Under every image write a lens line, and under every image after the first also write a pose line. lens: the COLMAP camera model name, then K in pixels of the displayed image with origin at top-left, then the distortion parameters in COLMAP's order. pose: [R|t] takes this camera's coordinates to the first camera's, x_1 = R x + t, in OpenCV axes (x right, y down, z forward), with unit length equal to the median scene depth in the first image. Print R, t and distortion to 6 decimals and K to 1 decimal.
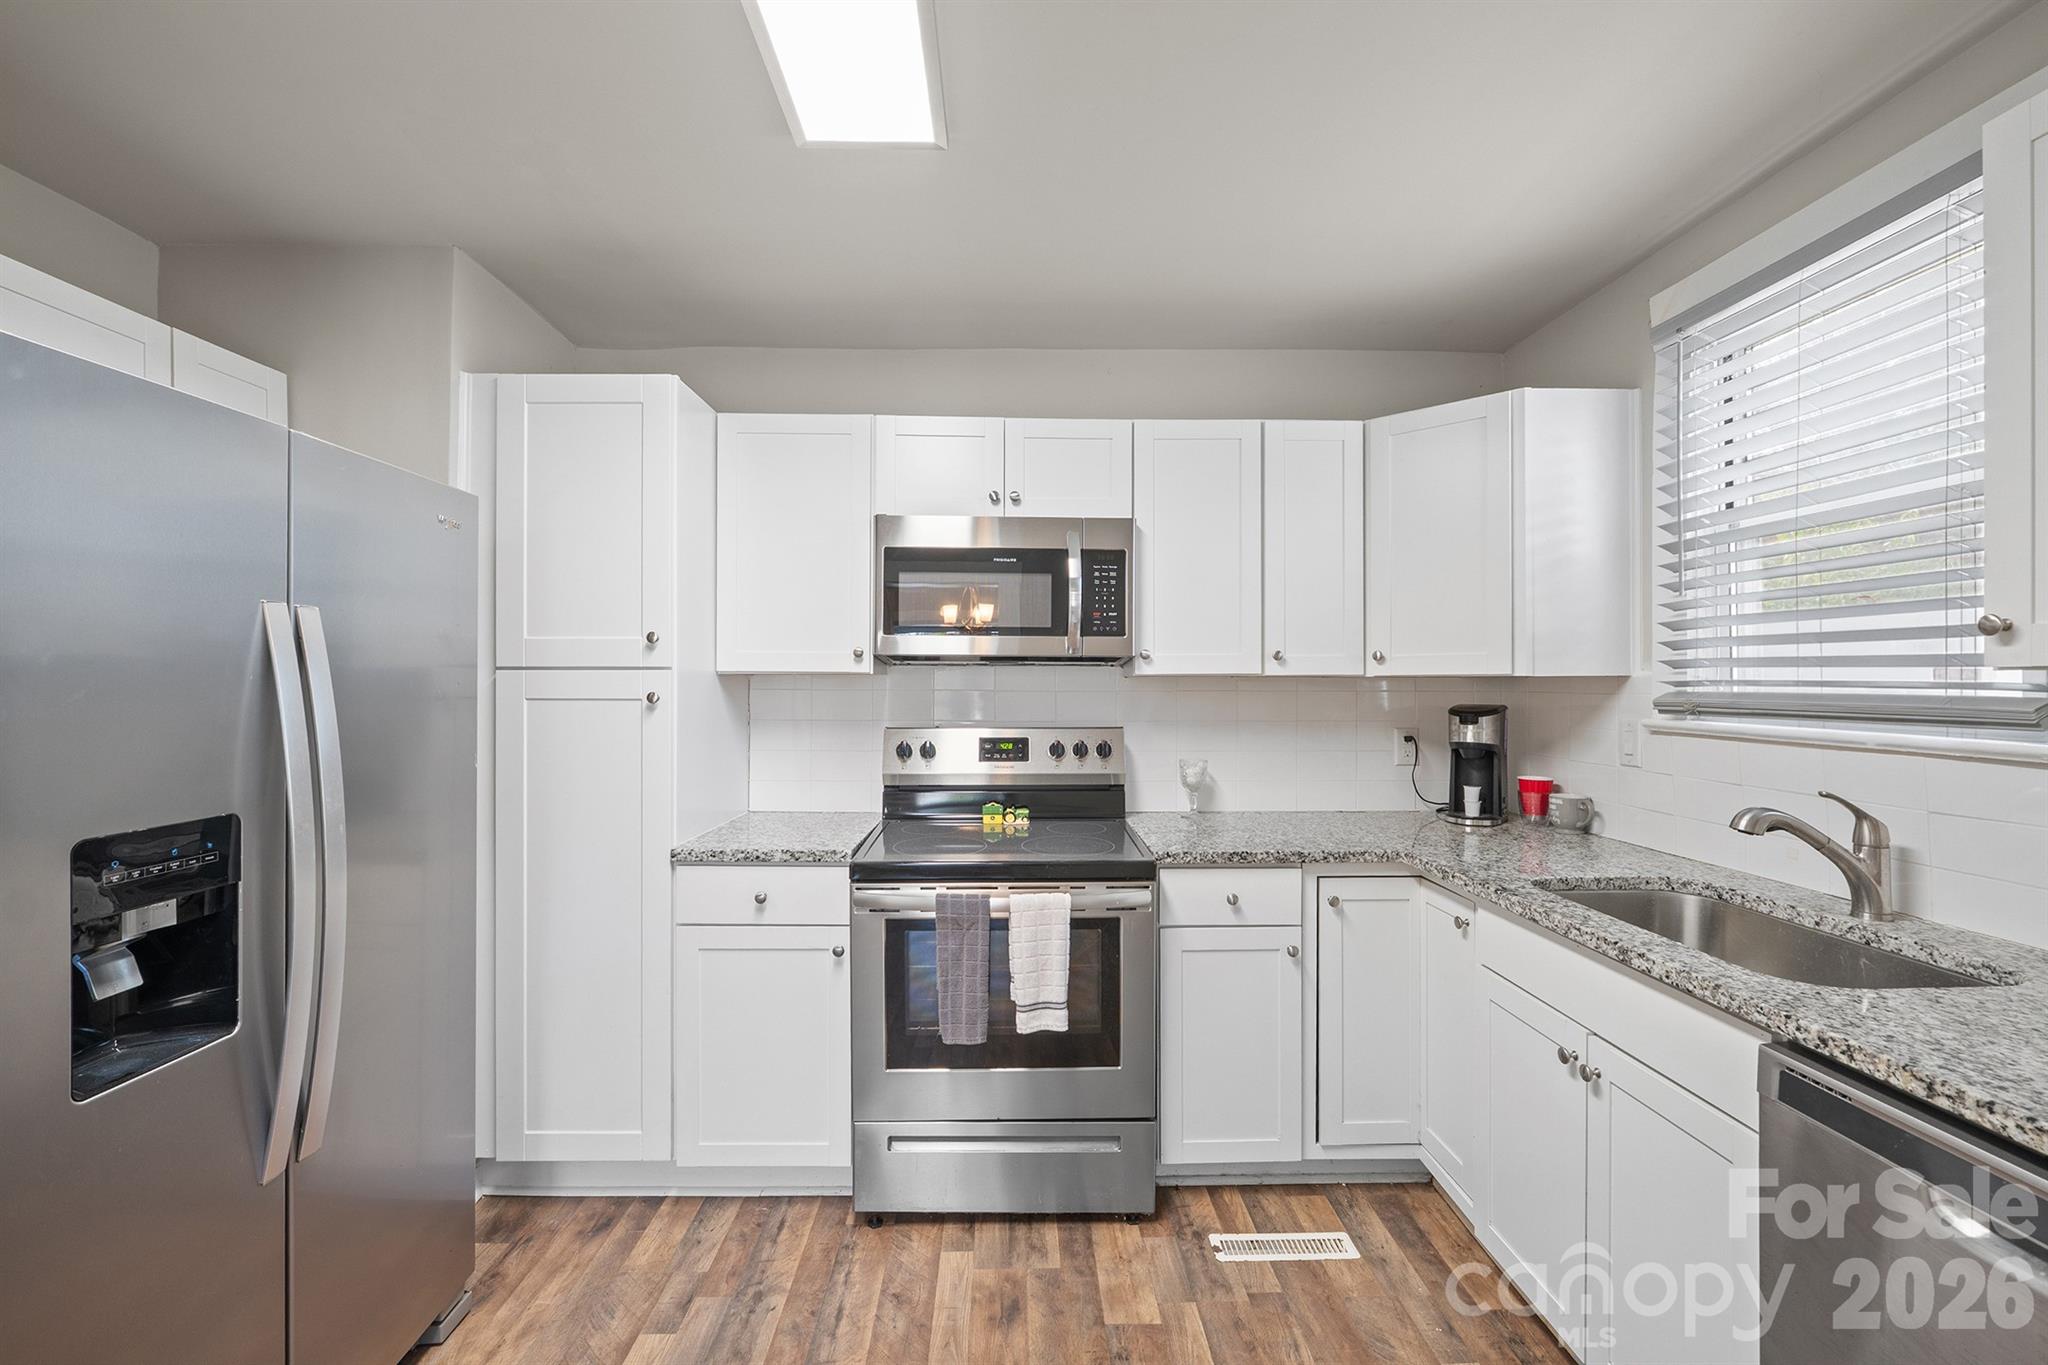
lens RADIAL K [[859.2, 0, 1025.3], [0, 859.2, 690.0], [0, 0, 1]] dist [-0.007726, -0.001044]
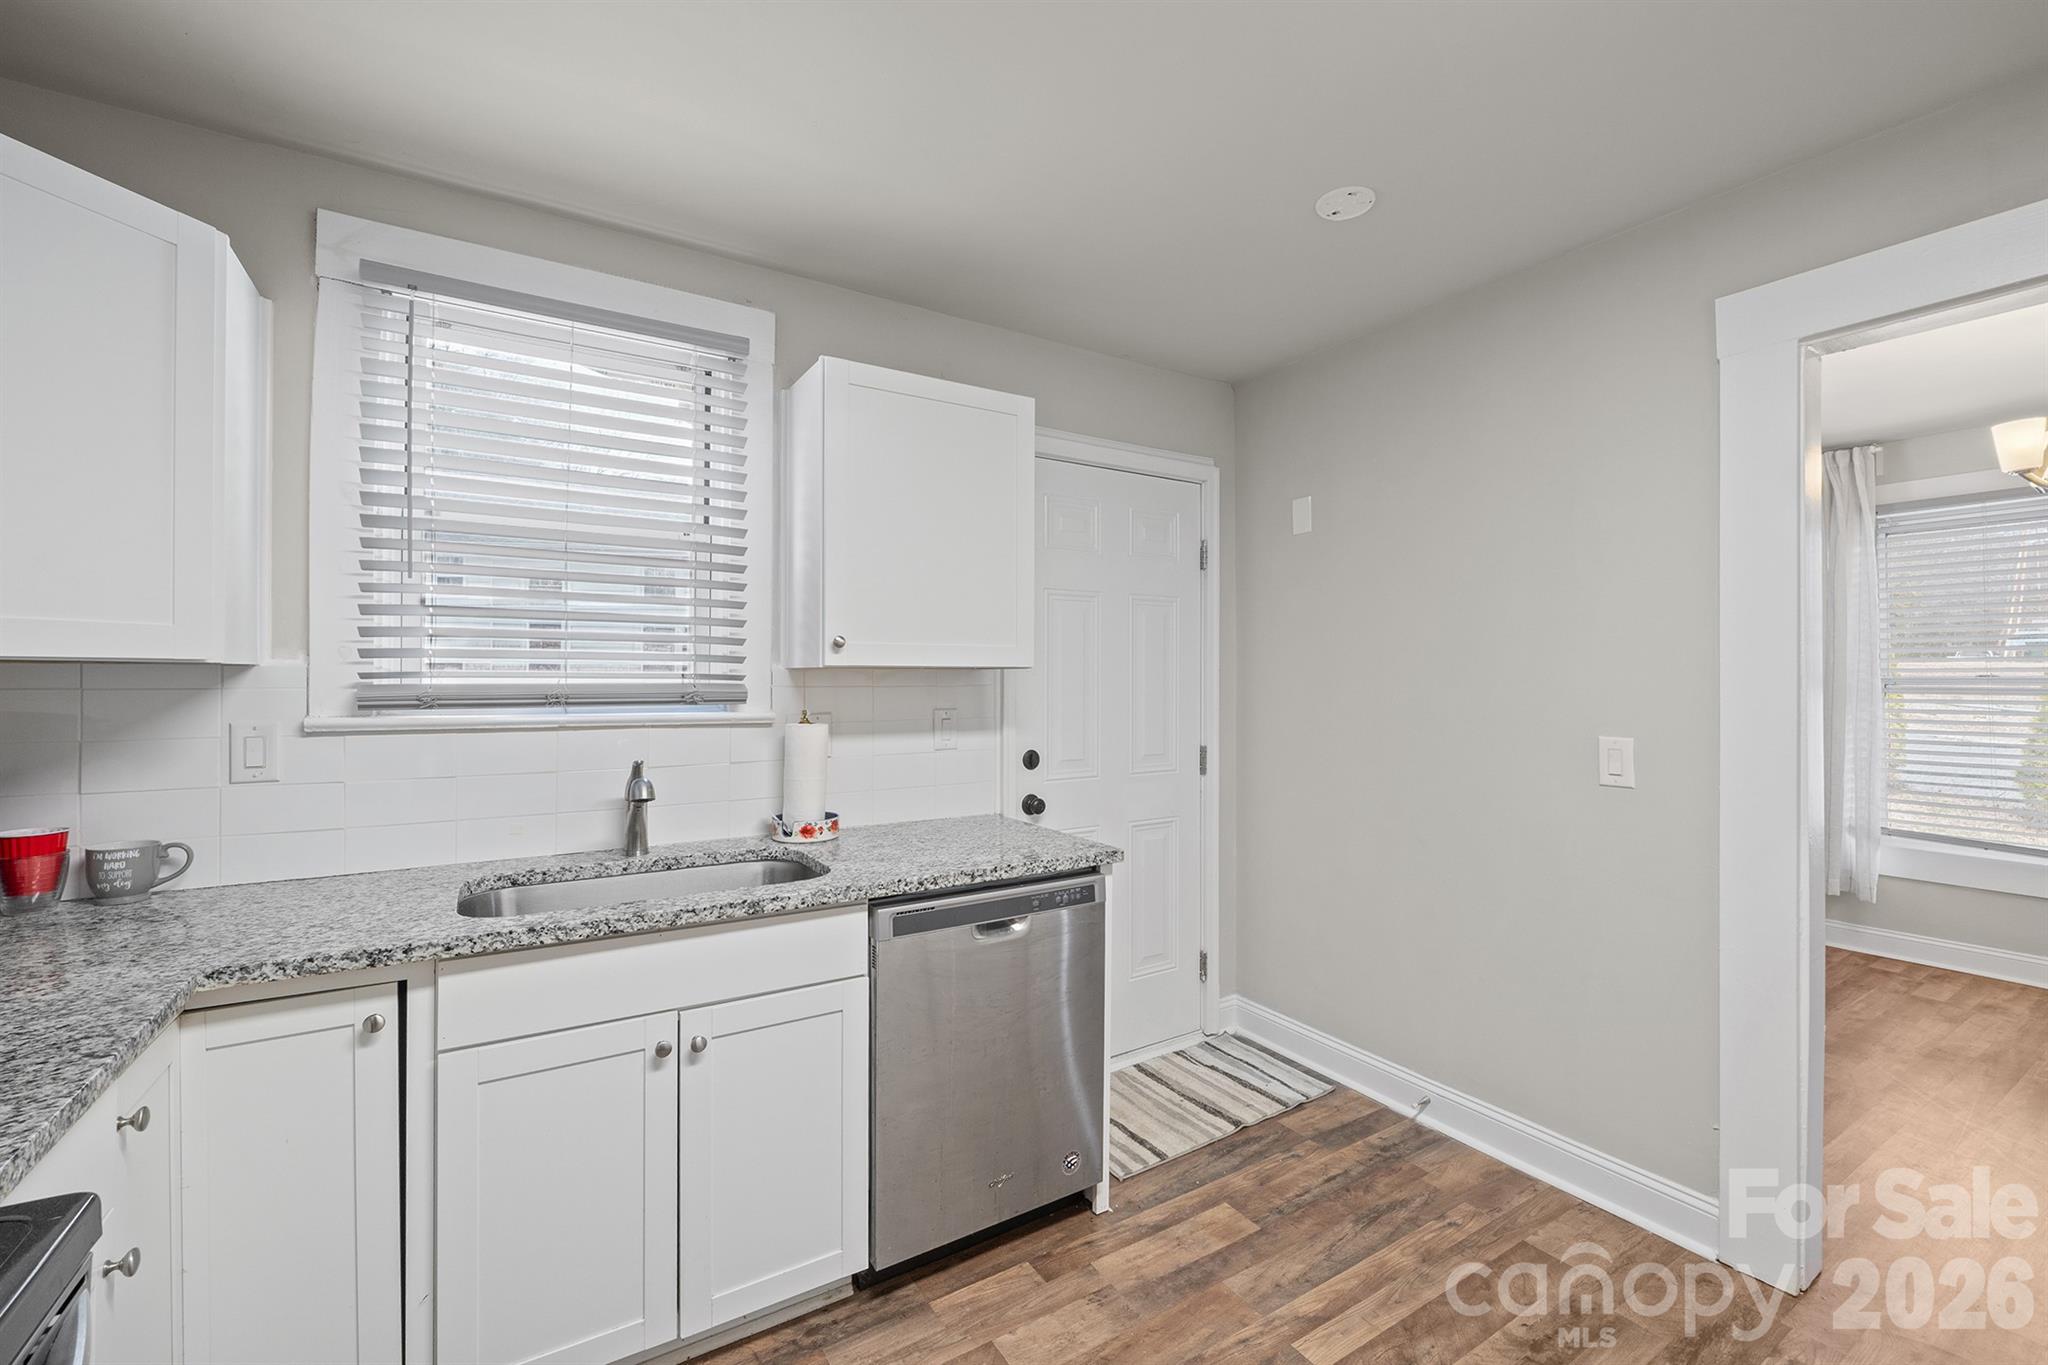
lens RADIAL K [[859.2, 0, 1045.2], [0, 859.2, 661.9], [0, 0, 1]] dist [-0.007726, -0.001044]
pose [[-0.514012, 0.013601, 0.857675, -0.343724], [0.006709, 0.999907, -0.011835, -0.006239], [-0.857757, -0.000329, -0.514056, 0.843825]]
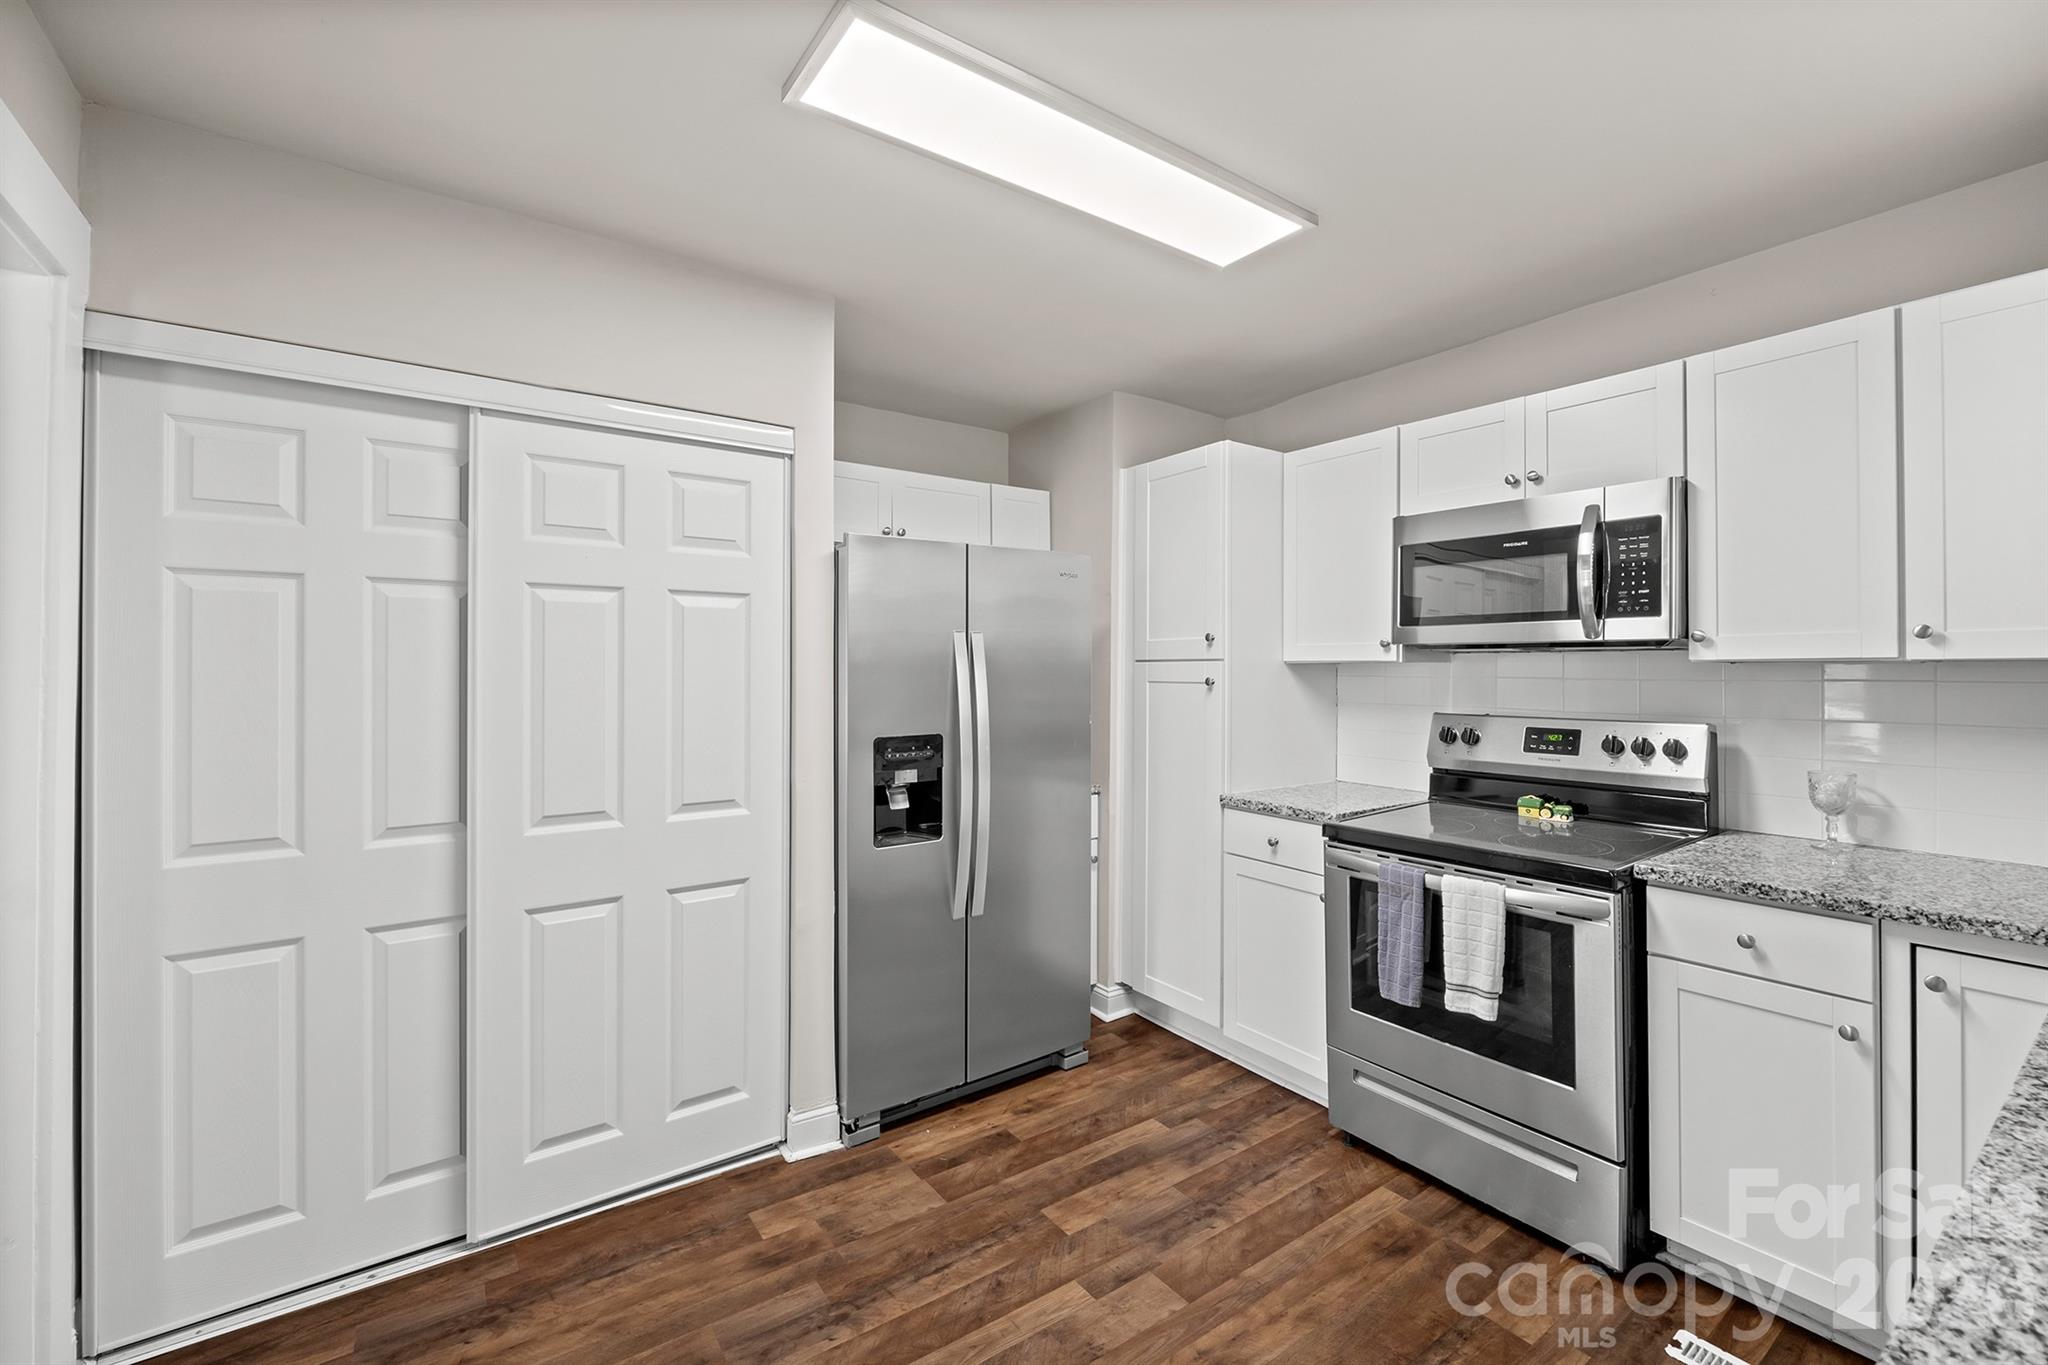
lens RADIAL K [[859.2, 0, 1033.3], [0, 859.2, 667.5], [0, 0, 1]] dist [-0.007726, -0.001044]
pose [[0.563374, -0.003010, -0.826196, 0.543455], [-0.005187, 0.999961, -0.007180, -0.002295], [0.826185, 0.008331, 0.563337, 0.001514]]
